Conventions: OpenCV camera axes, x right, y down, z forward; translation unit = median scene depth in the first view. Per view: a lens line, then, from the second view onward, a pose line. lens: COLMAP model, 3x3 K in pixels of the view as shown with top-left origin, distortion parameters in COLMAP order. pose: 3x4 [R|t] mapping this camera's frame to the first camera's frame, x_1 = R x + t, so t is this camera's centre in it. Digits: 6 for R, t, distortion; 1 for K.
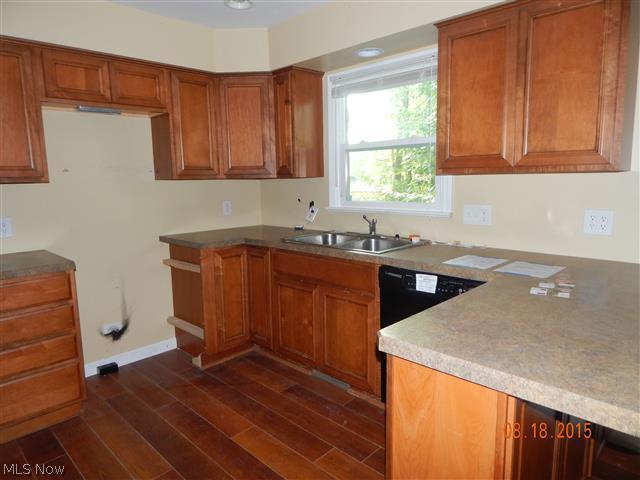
lens RADIAL K [[422.2, 0, 320.0], [0, 422.2, 240.0], [0, 0, 1]] dist [-0.006985, -0.004486]
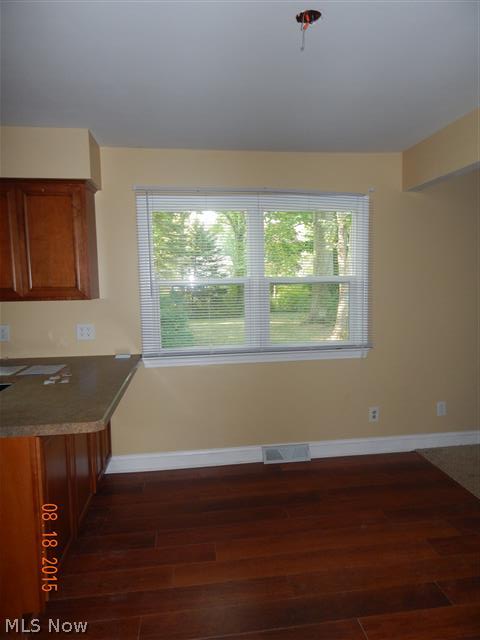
lens RADIAL K [[422.2, 0, 251.4], [0, 422.2, 320.4], [0, 0, 1]] dist [-0.006985, -0.004486]
pose [[0.606579, -0.068766, 0.792043, -0.192346], [0.114988, 0.993365, -0.001818, -0.012216], [-0.786663, 0.092178, 0.610462, -0.439204]]
